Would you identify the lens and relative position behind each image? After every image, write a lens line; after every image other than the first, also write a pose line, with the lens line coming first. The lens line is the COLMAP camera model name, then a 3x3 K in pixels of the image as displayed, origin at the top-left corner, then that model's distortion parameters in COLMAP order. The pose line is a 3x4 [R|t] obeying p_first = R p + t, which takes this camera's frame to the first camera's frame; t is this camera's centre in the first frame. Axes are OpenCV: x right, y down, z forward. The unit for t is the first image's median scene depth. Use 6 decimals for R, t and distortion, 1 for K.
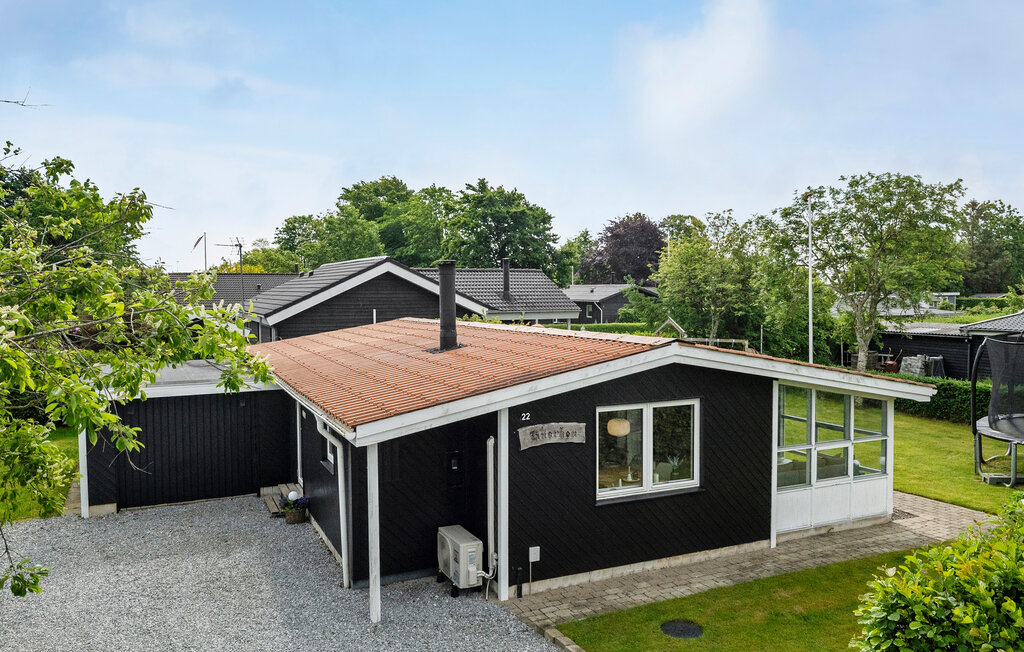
lens RADIAL K [[779.2, 0, 513.4], [0, 779.2, 334.3], [0, 0, 1]] dist [-0.010973, -0.004810]
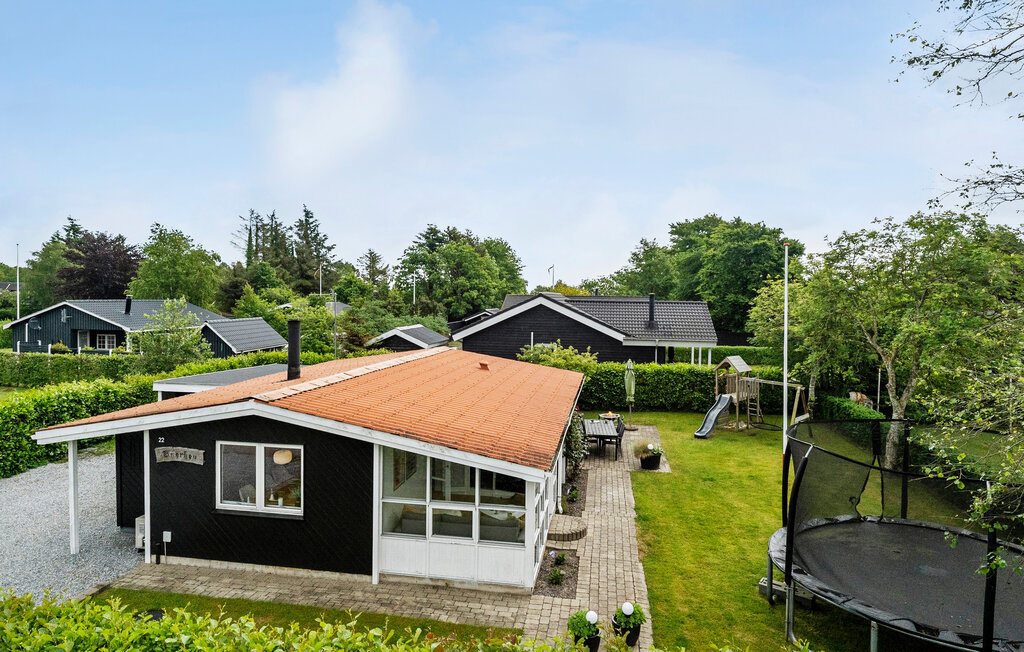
lens RADIAL K [[602.4, 0, 510.7], [0, 602.4, 315.0], [0, 0, 1]] dist [-0.000877, -0.003880]
pose [[0.825555, 0.033361, -0.563335, 1.049122], [-0.049971, 0.998651, -0.014090, -0.128064], [0.562105, 0.039782, 0.826108, 0.382695]]
